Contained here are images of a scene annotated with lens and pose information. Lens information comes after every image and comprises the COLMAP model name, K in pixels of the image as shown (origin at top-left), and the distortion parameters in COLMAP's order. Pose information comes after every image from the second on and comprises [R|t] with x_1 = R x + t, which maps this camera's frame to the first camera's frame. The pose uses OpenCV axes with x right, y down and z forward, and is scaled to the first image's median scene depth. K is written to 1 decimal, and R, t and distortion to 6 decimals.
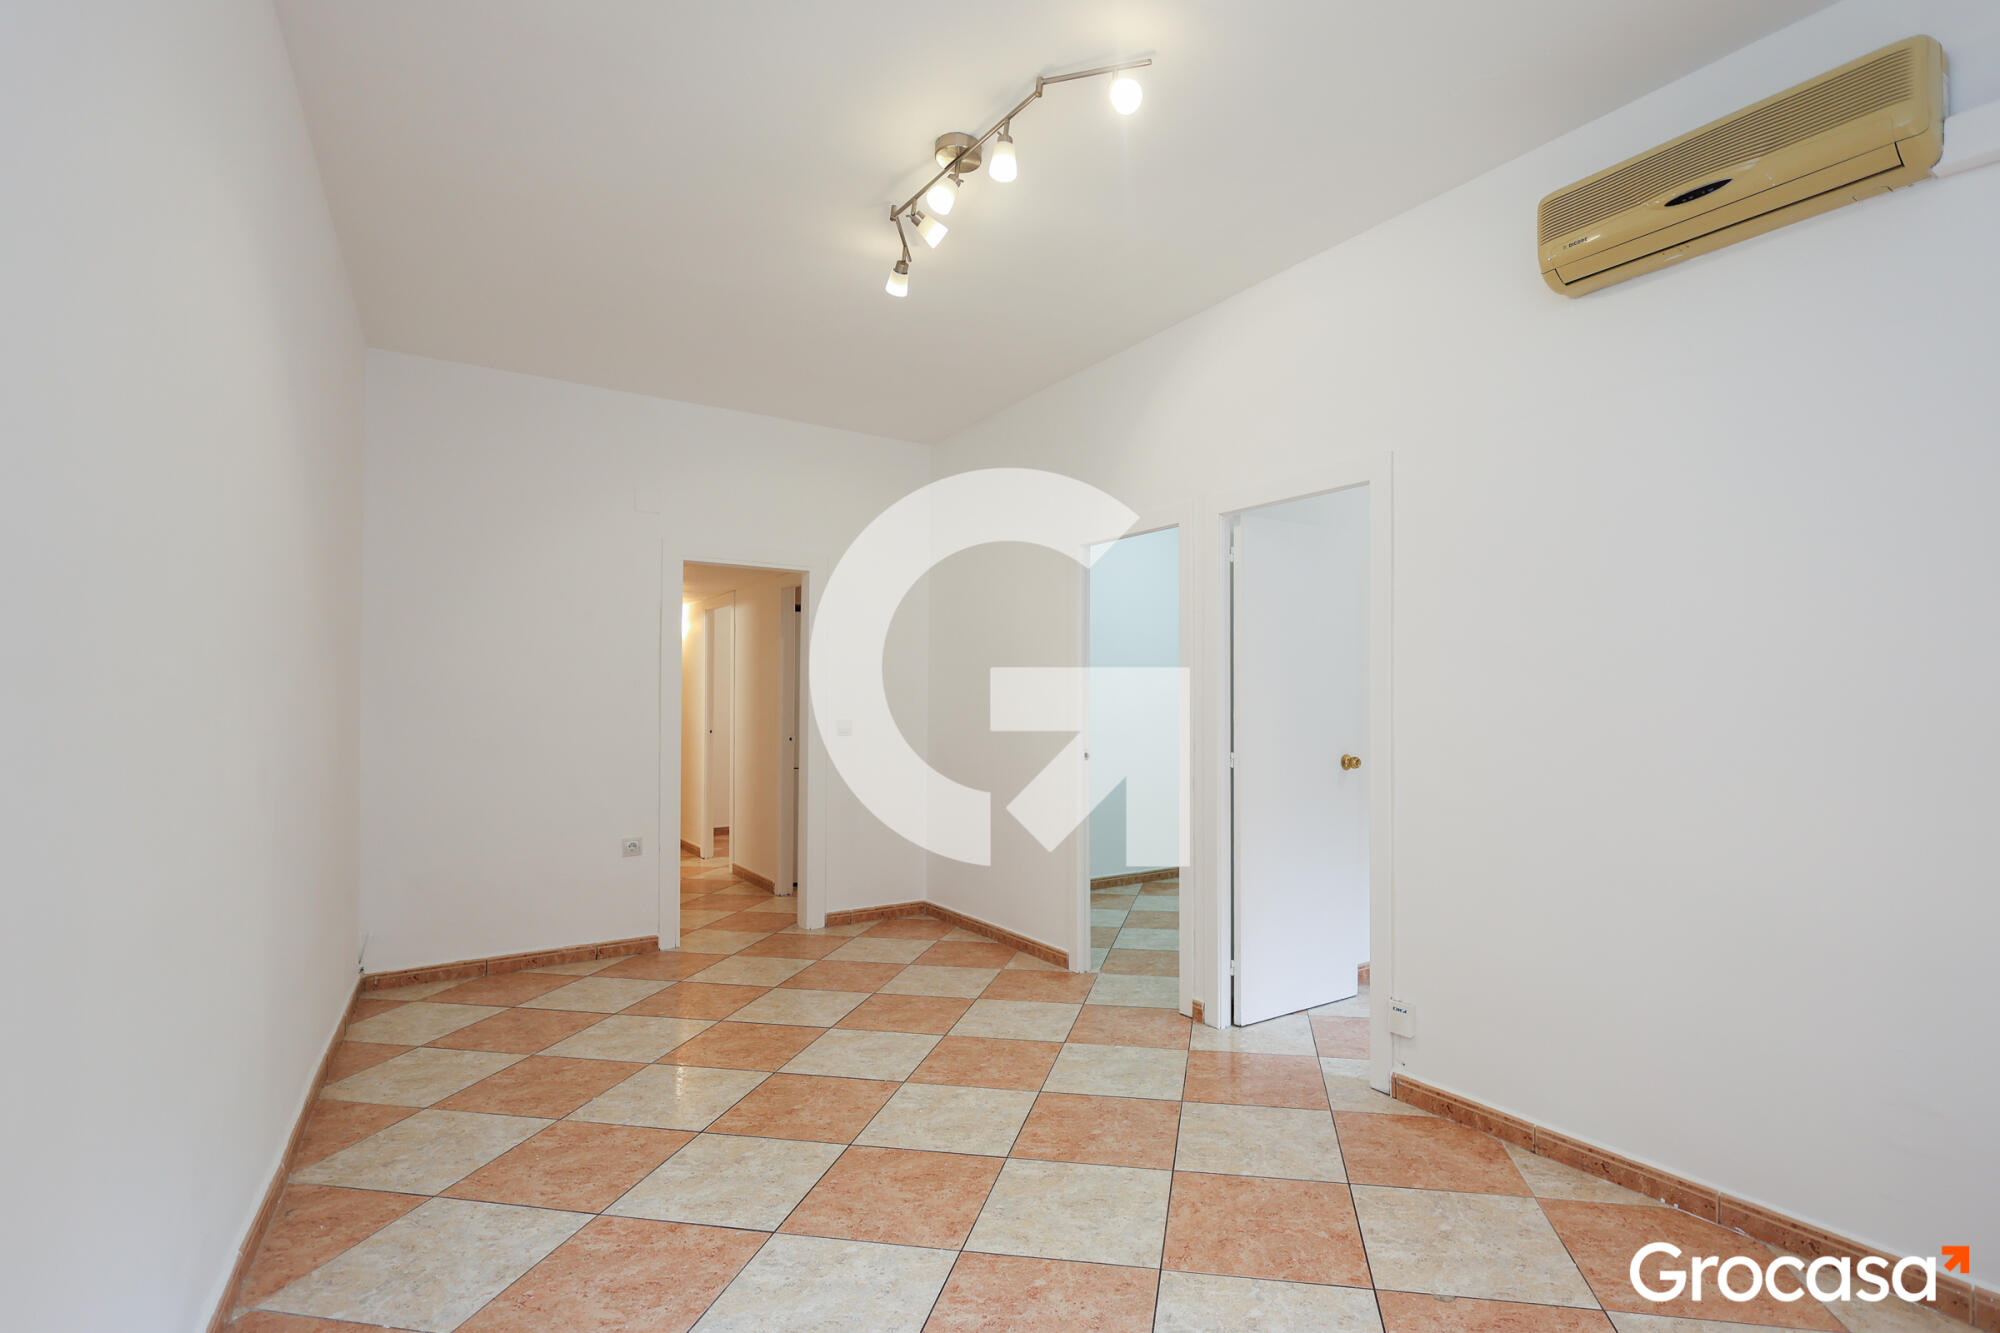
lens RADIAL K [[959.4, 0, 1072.2], [0, 959.4, 699.4], [0, 0, 1]] dist [-0.000909, 0.000558]
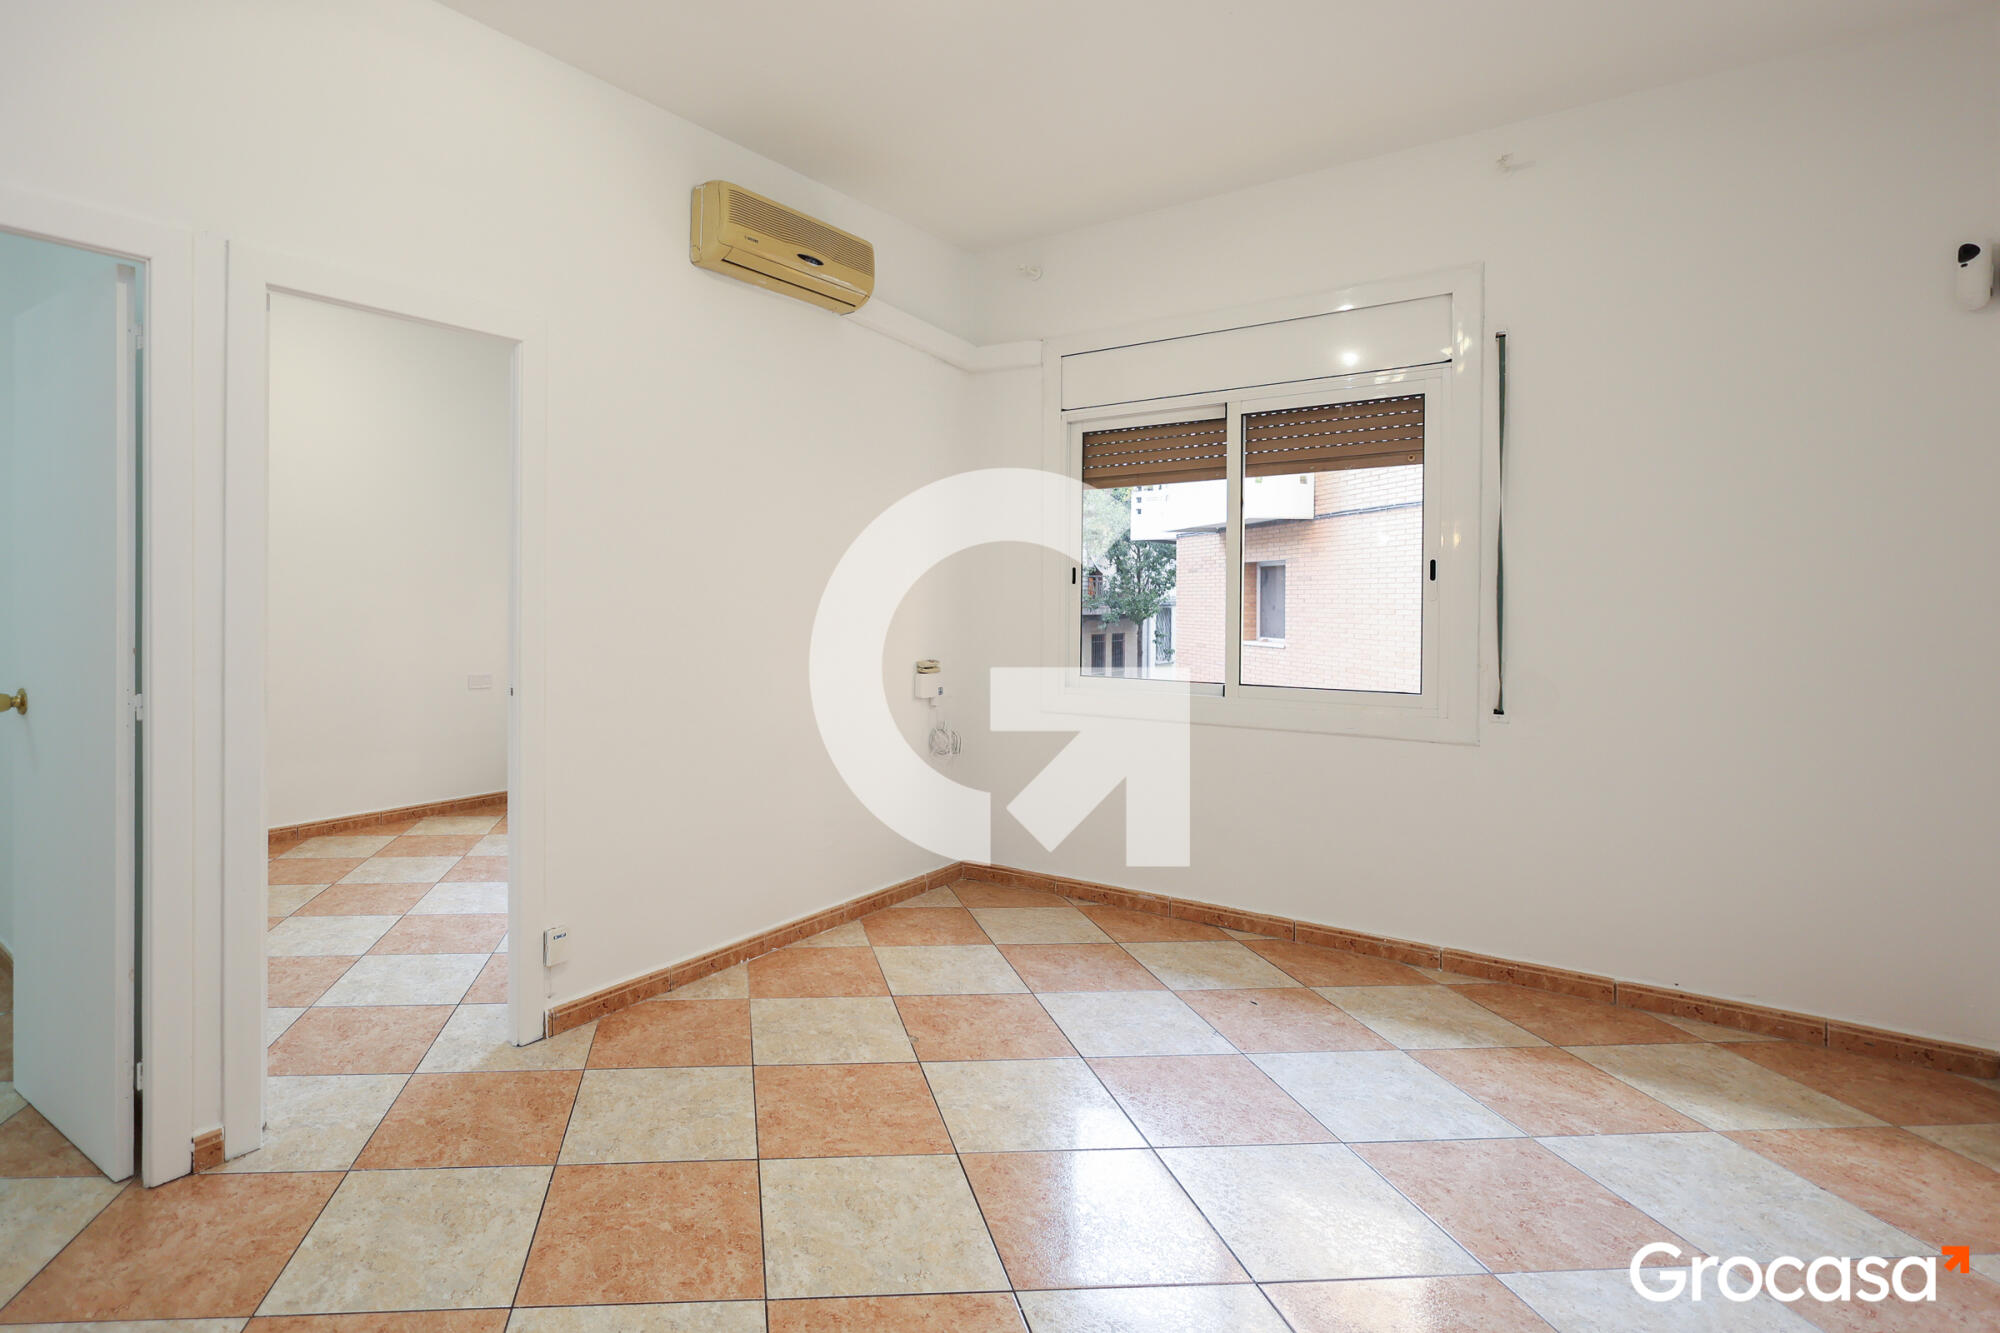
lens RADIAL K [[1009.1, 0, 782.1], [0, 1009.1, 607.1], [0, 0, 1]] dist [-0.002013, 0.000248]
pose [[-0.217252, -0.007408, 0.976087, -0.610695], [-0.003802, 0.999970, 0.006743, 0.000367], [-0.976108, -0.002246, -0.217273, 0.942478]]
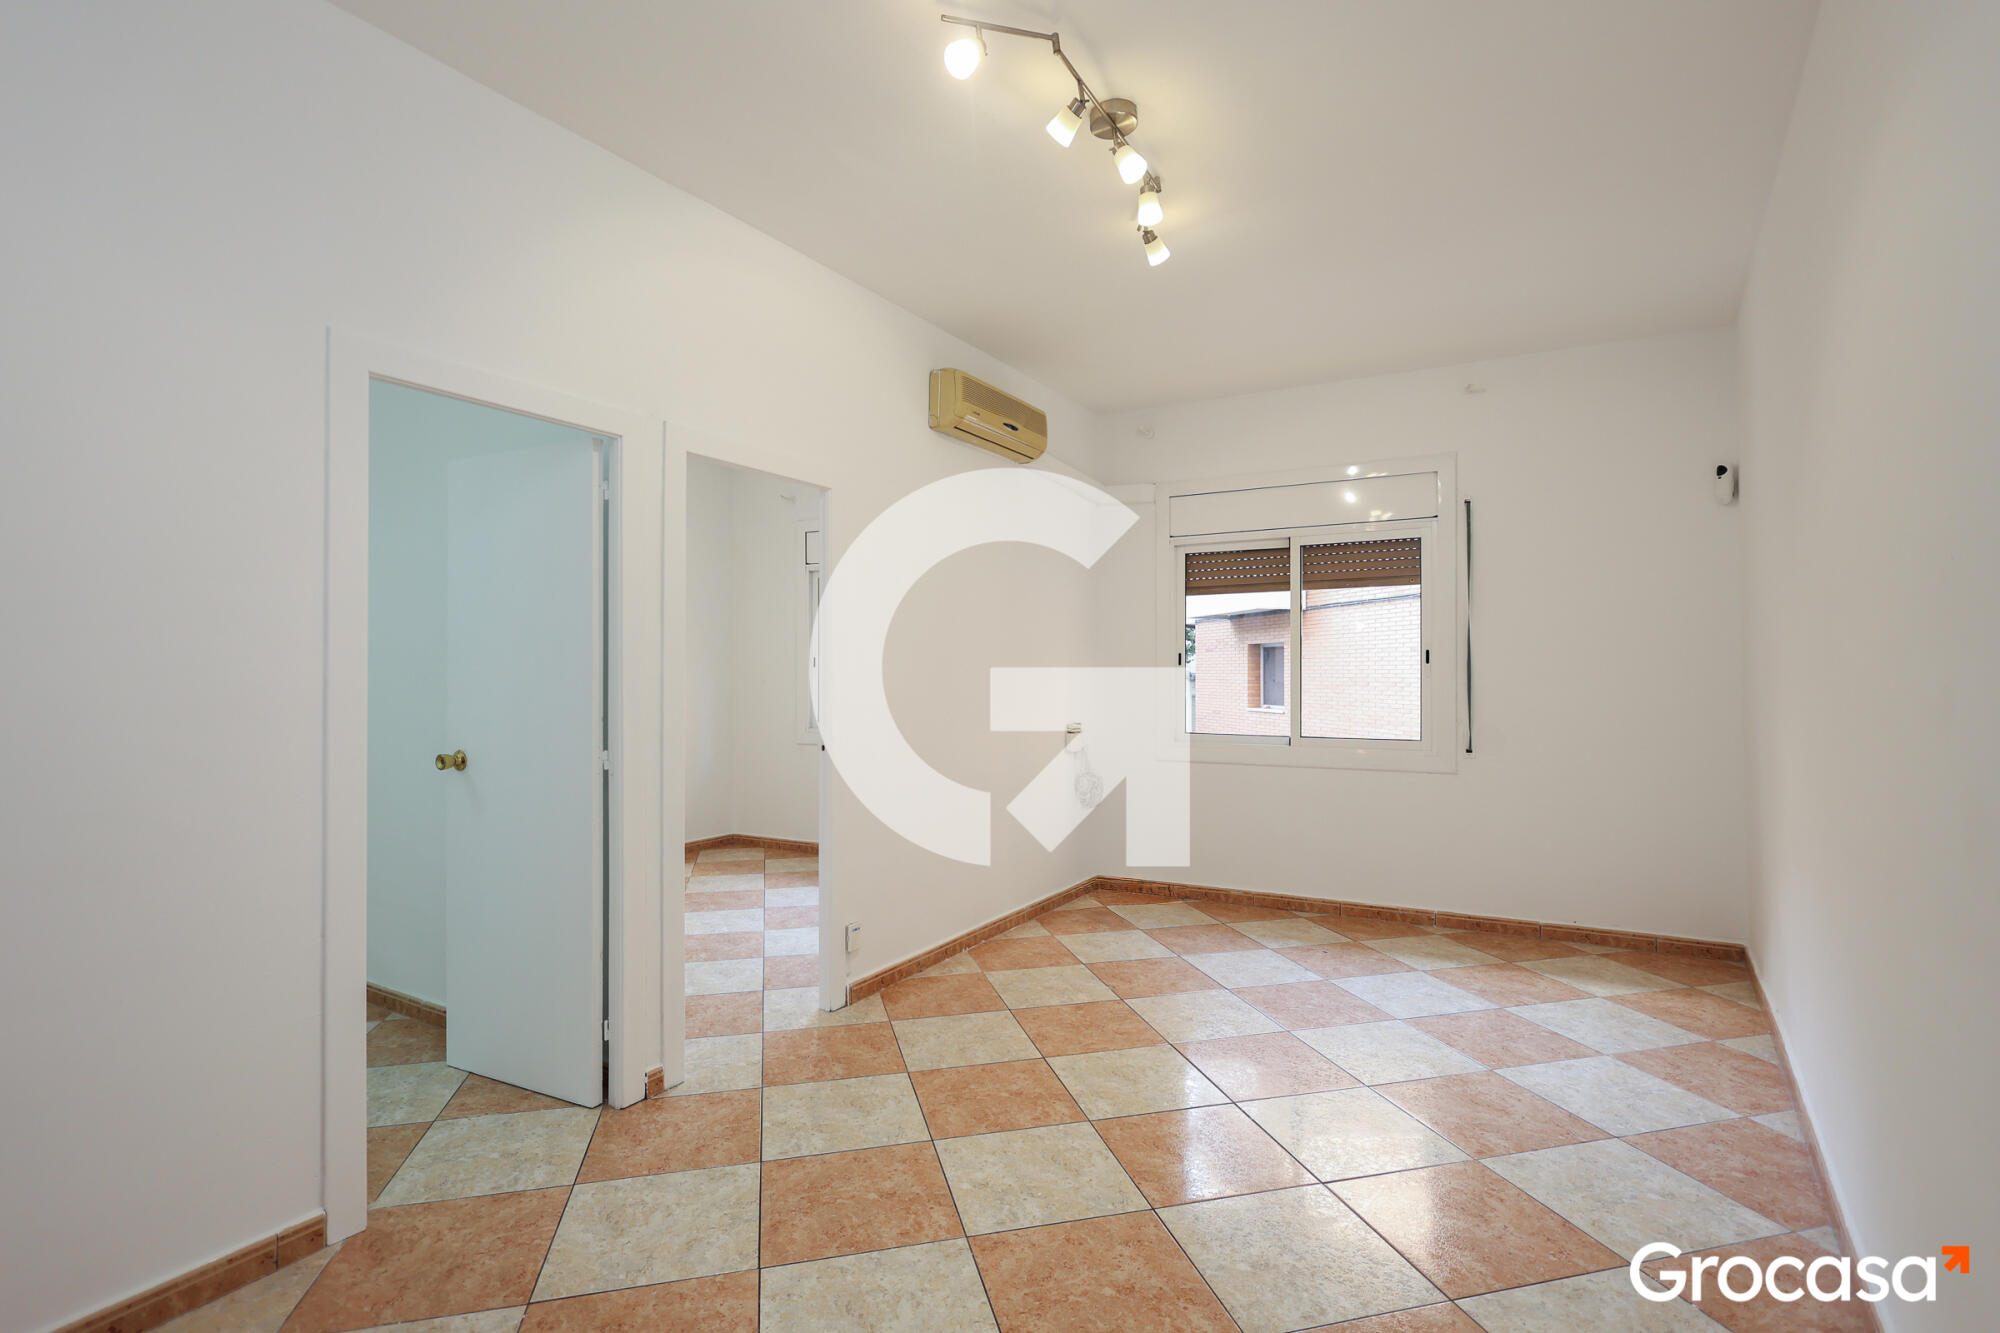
lens RADIAL K [[934.9, 0, 1000.0], [0, 934.9, 666.5], [0, 0, 1]] dist [-0.001436, 0.000309]
pose [[-0.397879, 0.008332, 0.917400, -0.796122], [-0.000750, 0.999955, -0.009407, -0.004364], [-0.917437, -0.004431, -0.397855, 1.234752]]
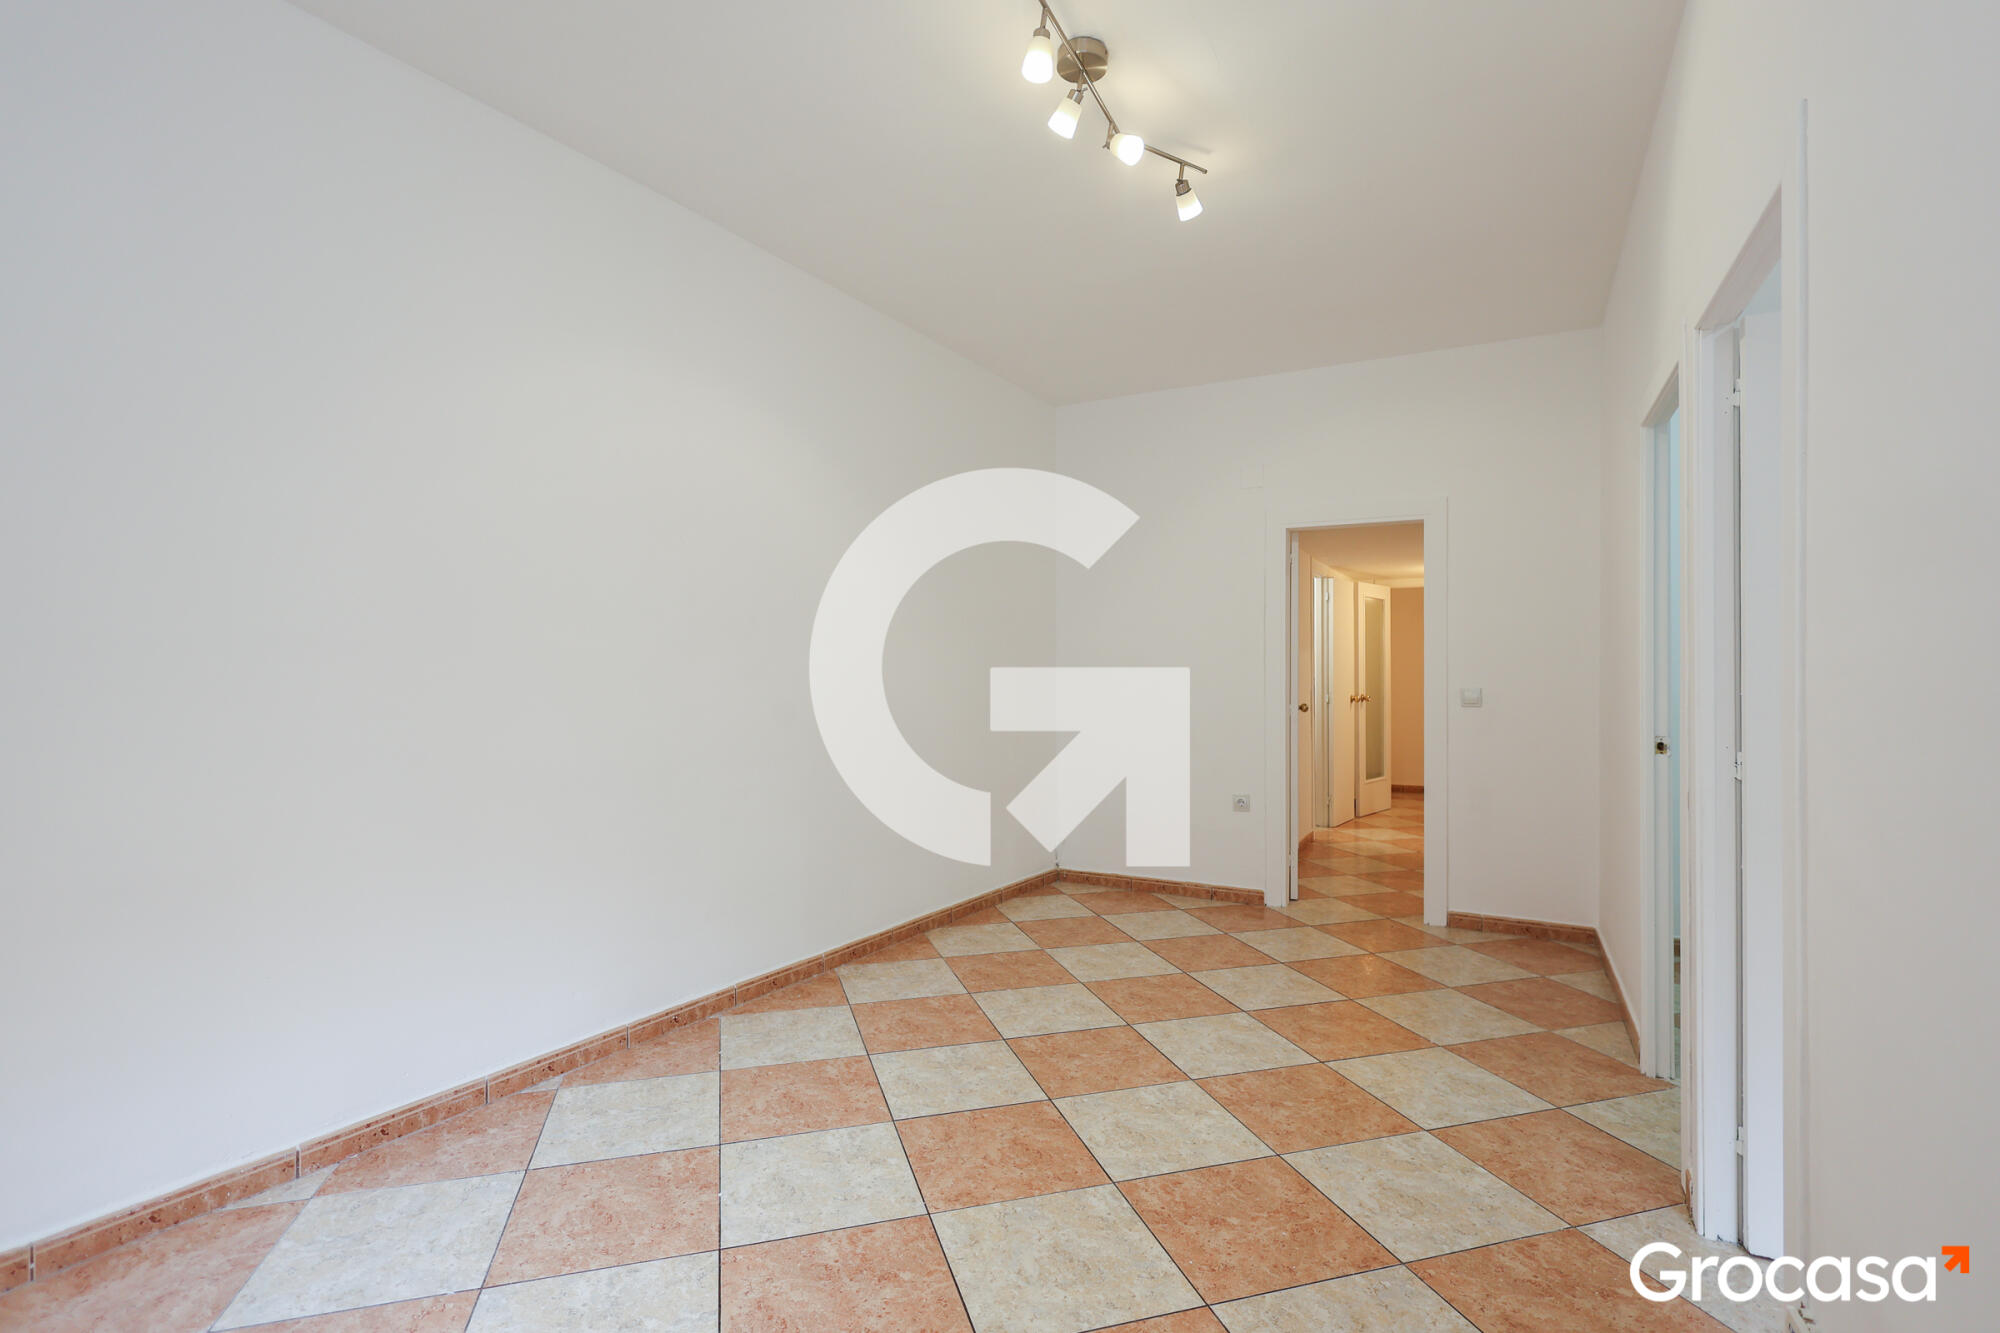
lens RADIAL K [[934.9, 0, 1000.0], [0, 934.9, 666.5], [0, 0, 1]] dist [-0.001436, 0.000309]
pose [[0.438369, -0.006174, -0.898774, 0.542141], [0.001913, 0.999981, -0.005937, 0.009858], [0.898793, 0.000884, 0.438372, 0.440954]]
